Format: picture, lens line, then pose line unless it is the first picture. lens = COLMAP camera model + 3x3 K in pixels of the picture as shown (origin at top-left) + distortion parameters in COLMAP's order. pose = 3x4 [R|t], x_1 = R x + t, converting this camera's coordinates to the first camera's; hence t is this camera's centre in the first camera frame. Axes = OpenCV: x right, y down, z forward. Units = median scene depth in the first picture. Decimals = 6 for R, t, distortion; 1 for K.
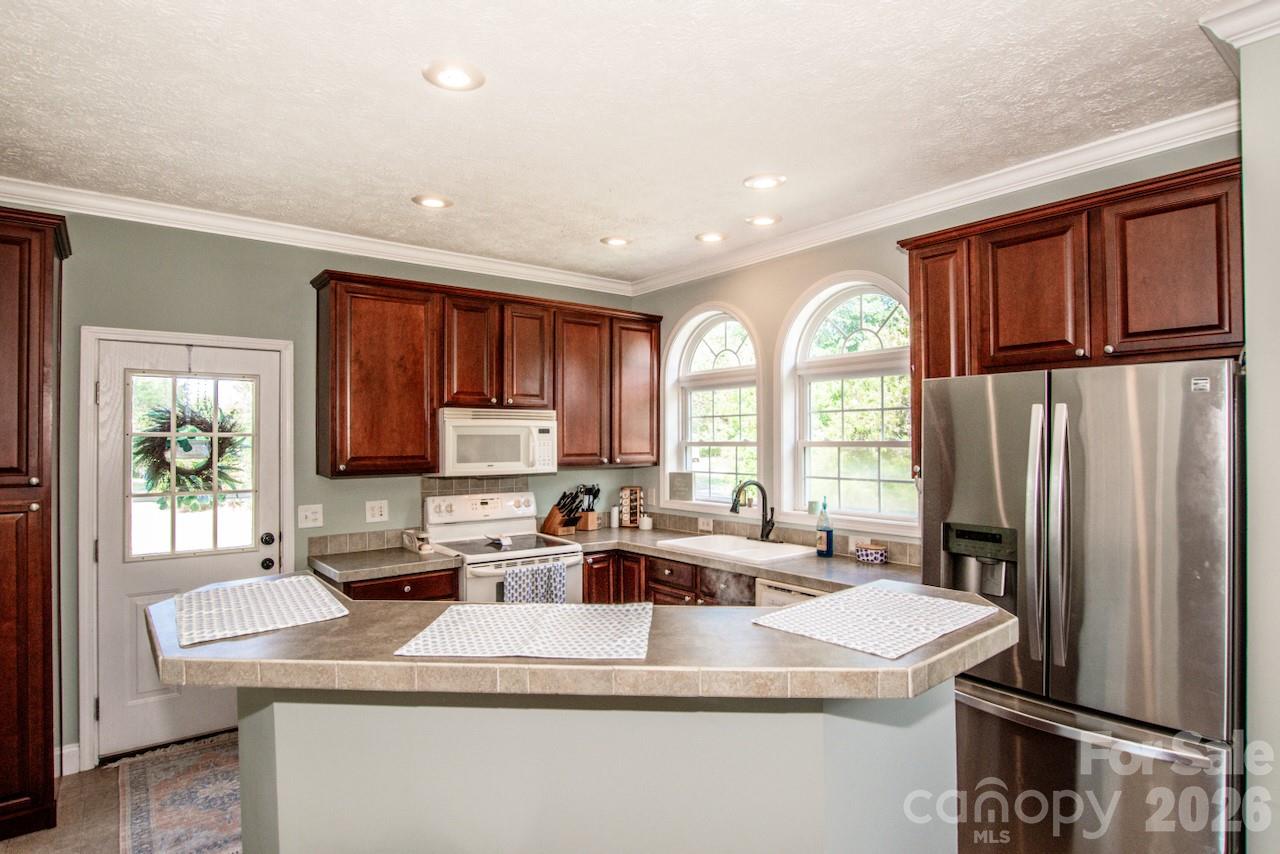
lens RADIAL K [[665.3, 0, 643.1], [0, 665.3, 418.8], [0, 0, 1]] dist [-0.022200, 0.001763]
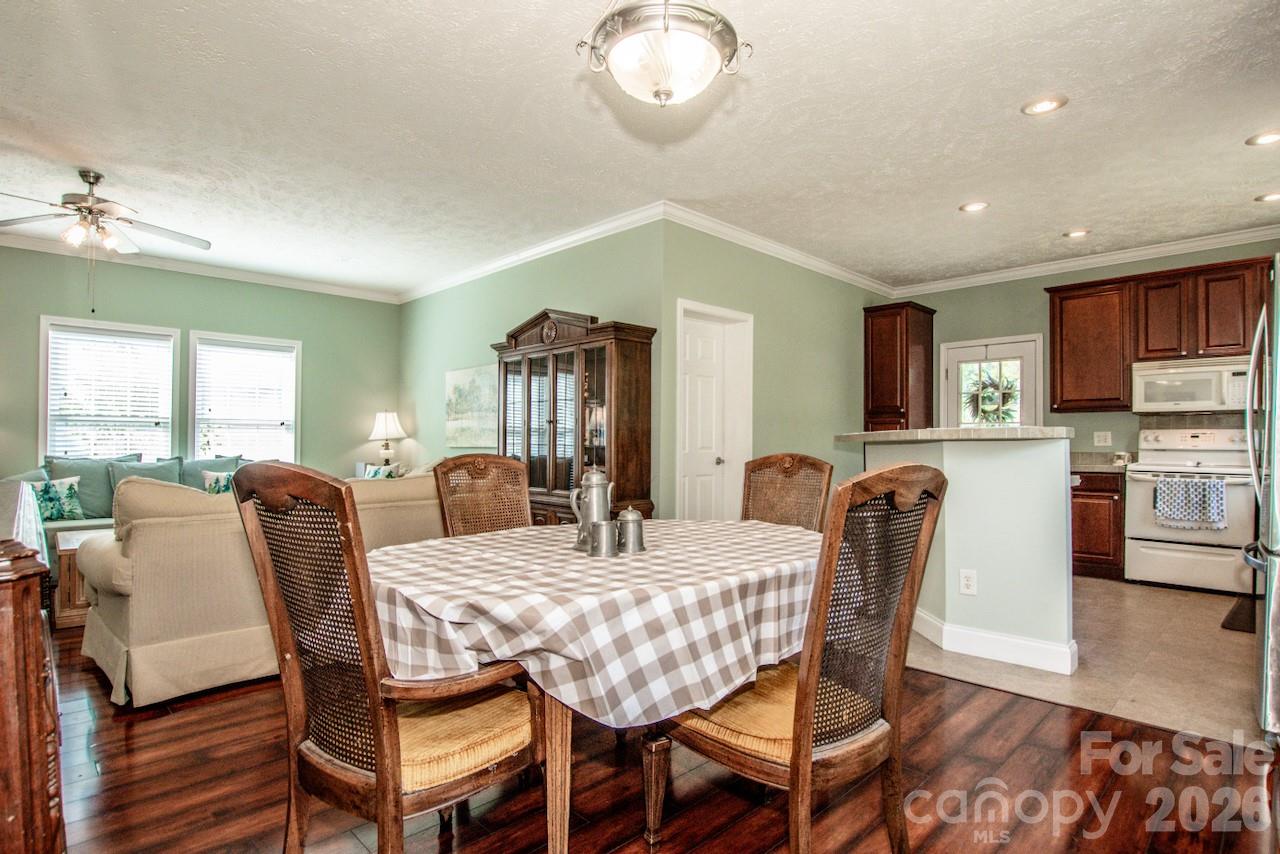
lens RADIAL K [[662.2, 0, 594.3], [0, 662.2, 438.3], [0, 0, 1]] dist [-0.022429, 0.004529]
pose [[0.064667, 0.001115, -0.997906, 0.946748], [0.023715, 0.999715, 0.002654, 0.105865], [0.997625, -0.023837, 0.064622, -0.206430]]
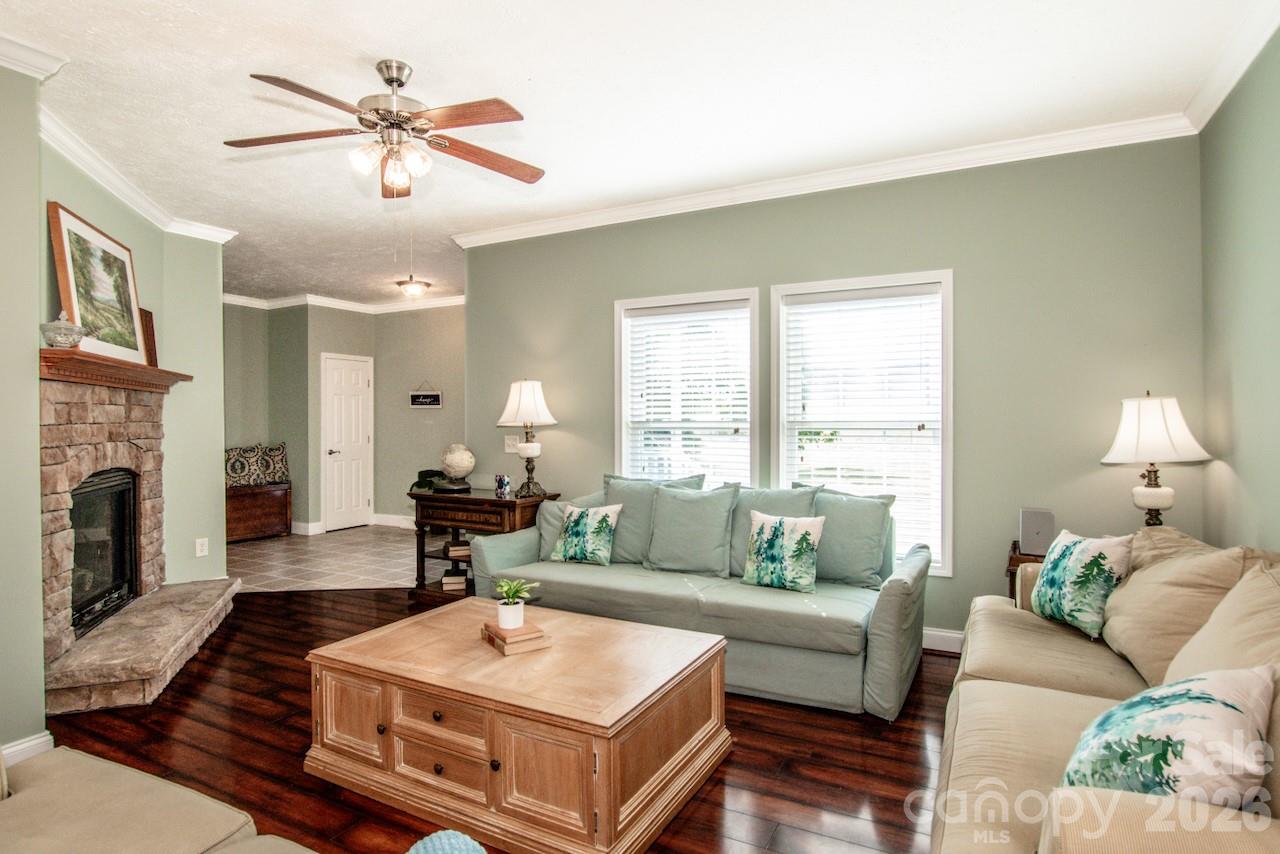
lens RADIAL K [[665.3, 0, 666.4], [0, 665.3, 413.0], [0, 0, 1]] dist [-0.022200, 0.001763]
pose [[-0.902442, 0.005333, -0.430777, -0.114776], [0.021571, 0.999229, -0.032819, 0.054591], [0.430270, -0.038909, -0.901861, -0.213699]]
